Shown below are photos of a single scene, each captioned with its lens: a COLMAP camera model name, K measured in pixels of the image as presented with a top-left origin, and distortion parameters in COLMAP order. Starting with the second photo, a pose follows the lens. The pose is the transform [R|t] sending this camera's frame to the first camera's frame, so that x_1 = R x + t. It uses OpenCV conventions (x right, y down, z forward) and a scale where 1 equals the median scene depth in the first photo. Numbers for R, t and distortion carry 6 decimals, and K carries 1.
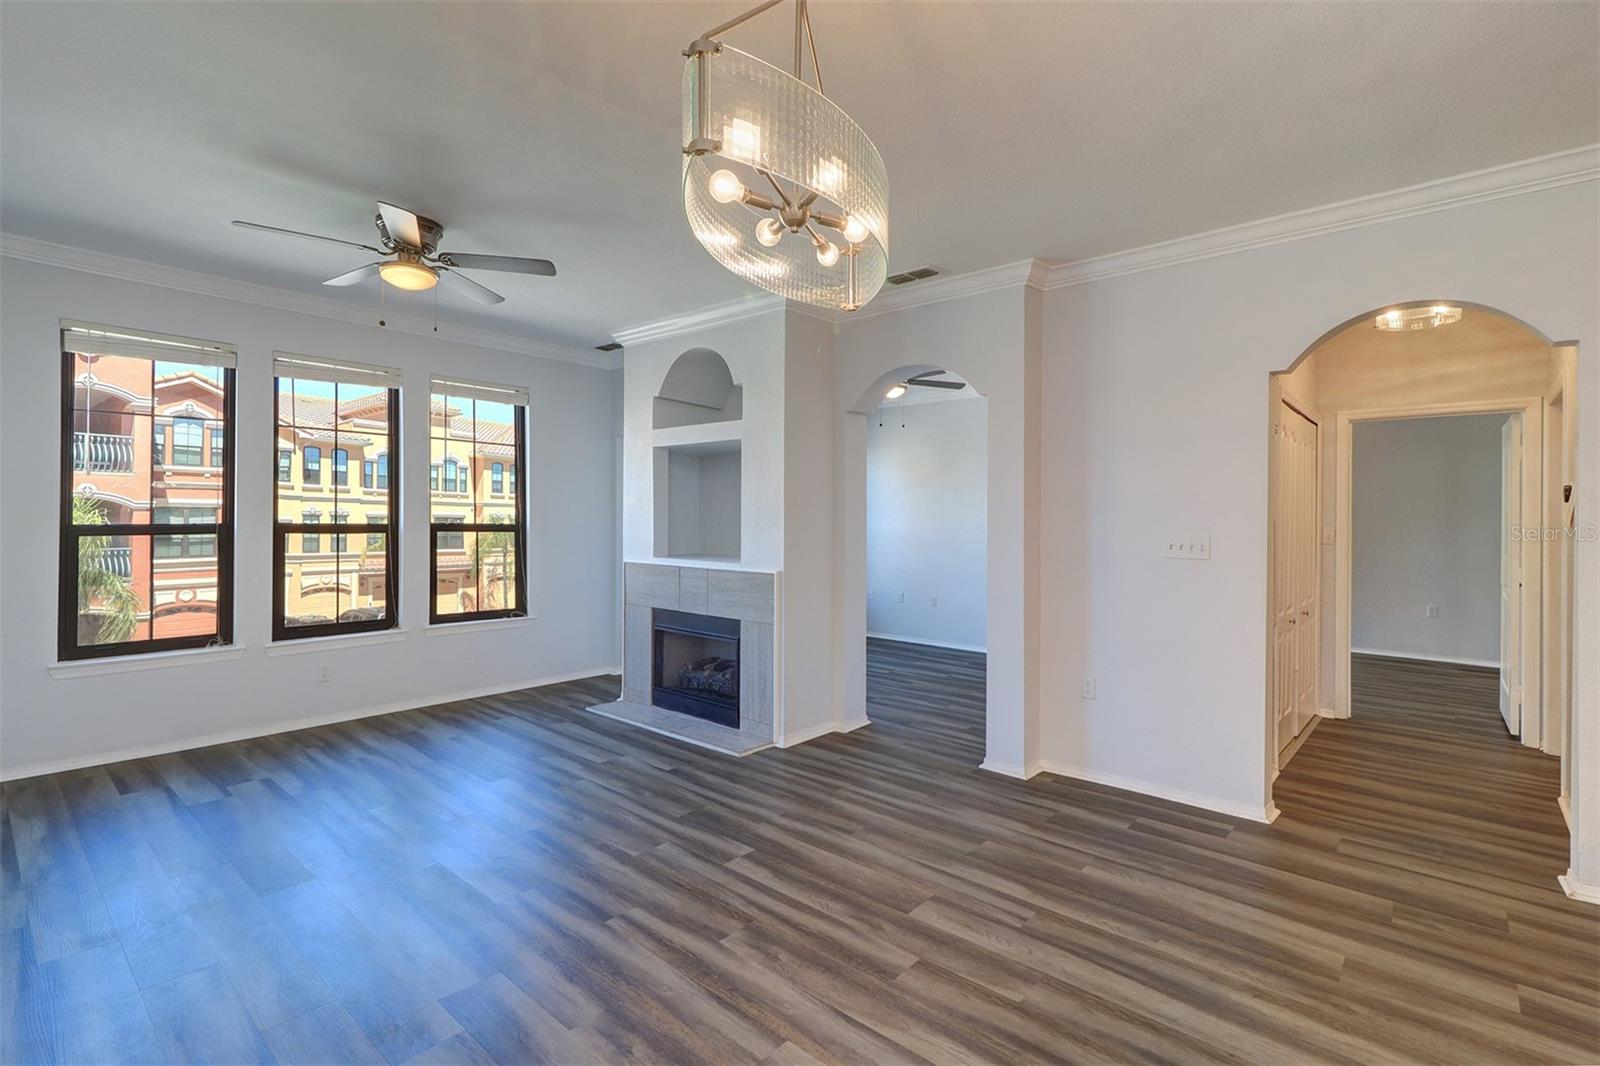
lens RADIAL K [[734.7, 0, 799.7], [0, 734.7, 528.1], [0, 0, 1]] dist [0.002991, 0.000275]
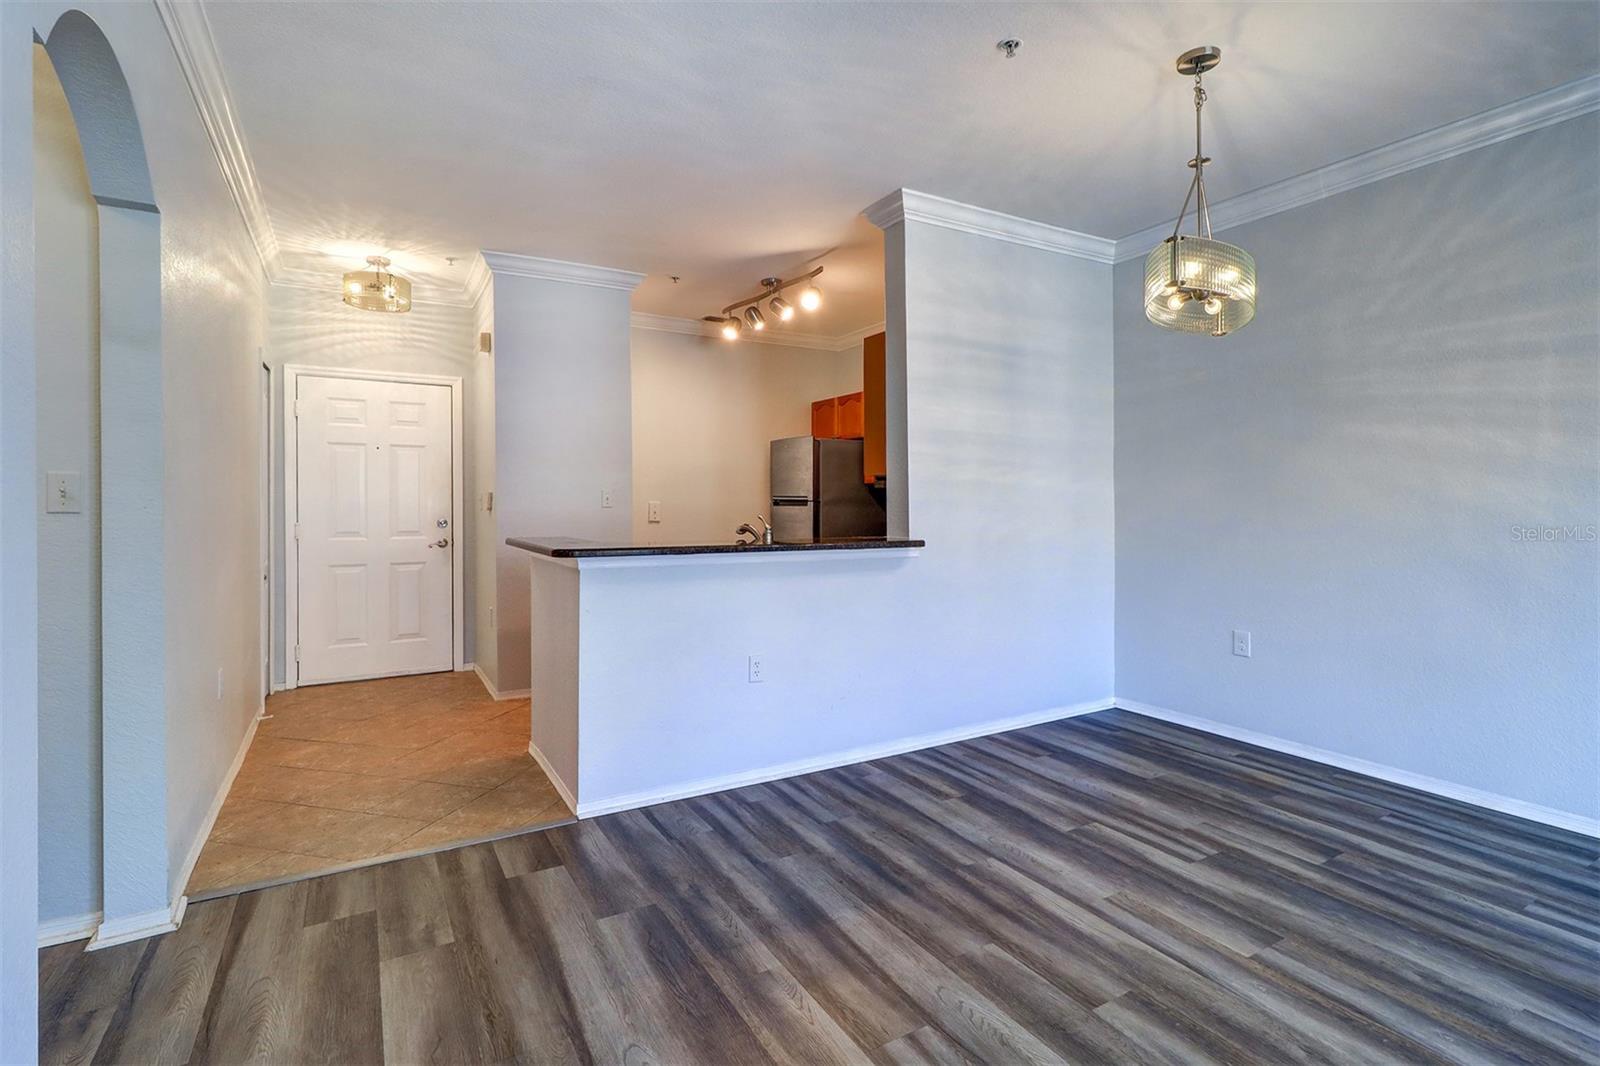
lens RADIAL K [[755.7, 0, 797.4], [0, 755.7, 501.3], [0, 0, 1]] dist [0.002302, 0.000186]
pose [[-0.946778, -0.010742, 0.321709, 0.174498], [-0.006428, 0.999875, 0.014468, 0.035817], [-0.321825, 0.011630, -0.946728, 1.561191]]
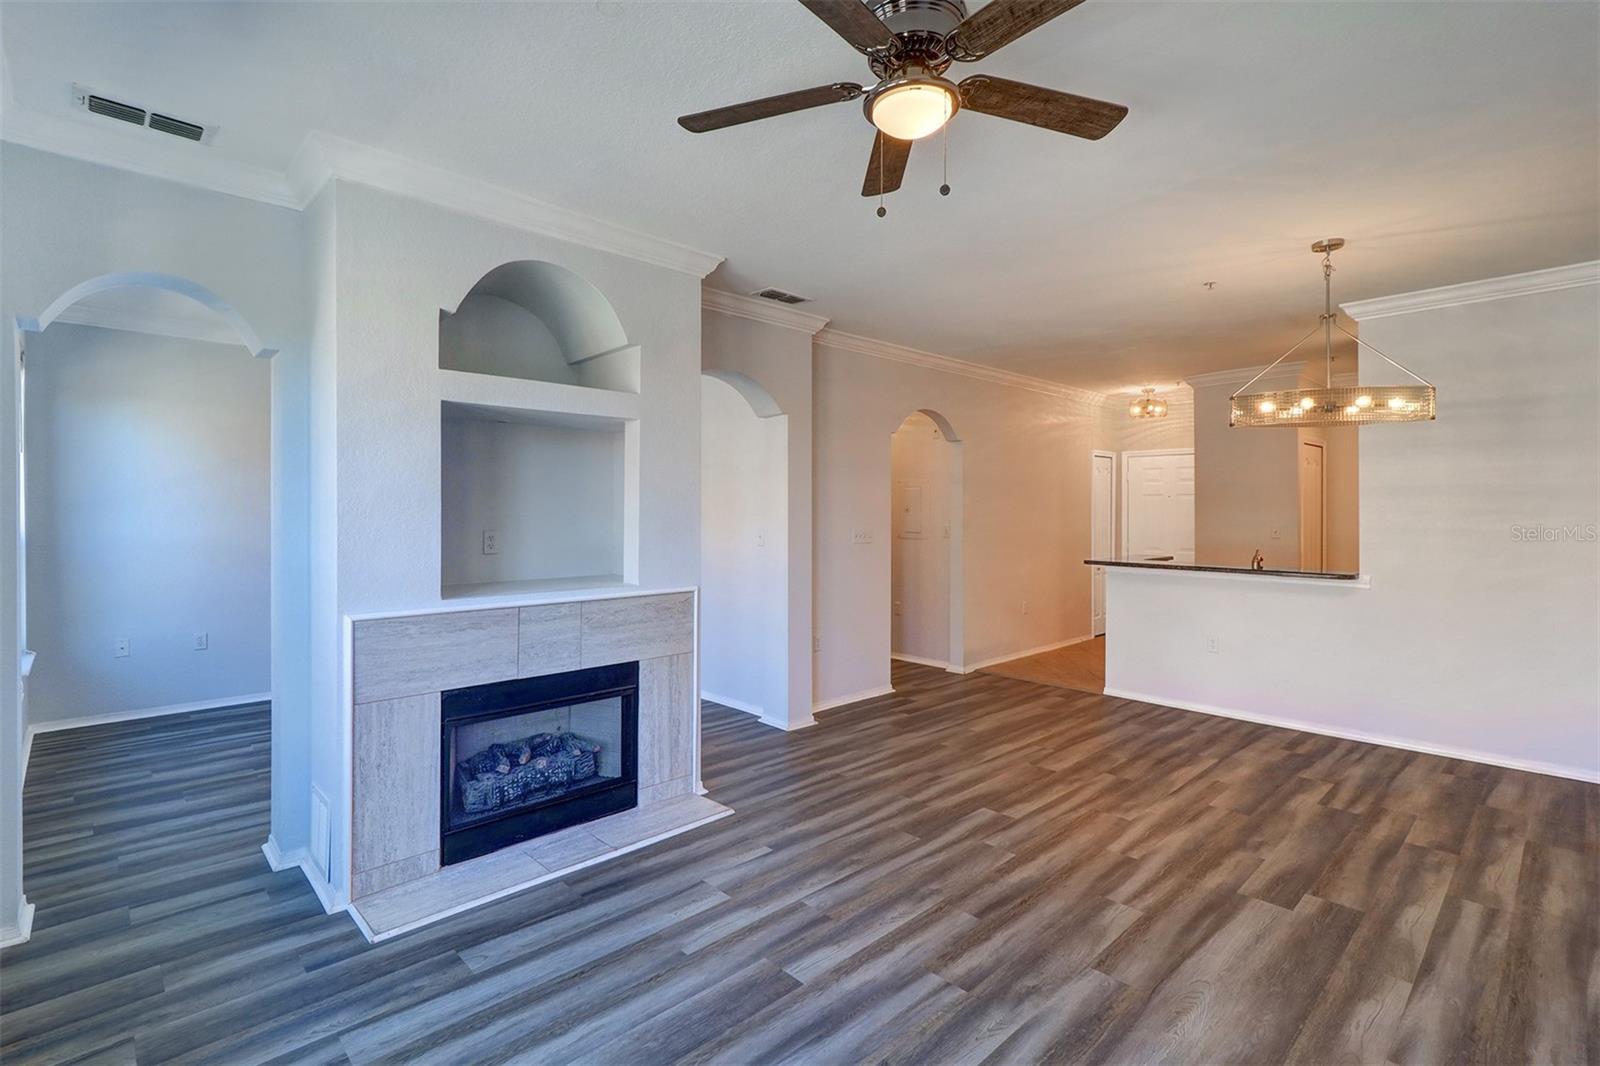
lens RADIAL K [[743.5, 0, 799.1], [0, 743.5, 508.9], [0, 0, 1]] dist [0.001938, 0.000204]
pose [[0.096249, -0.007750, 0.995327, -1.412975], [0.013210, 0.999892, 0.006508, -0.055691], [-0.995270, 0.012522, 0.096341, 1.310493]]
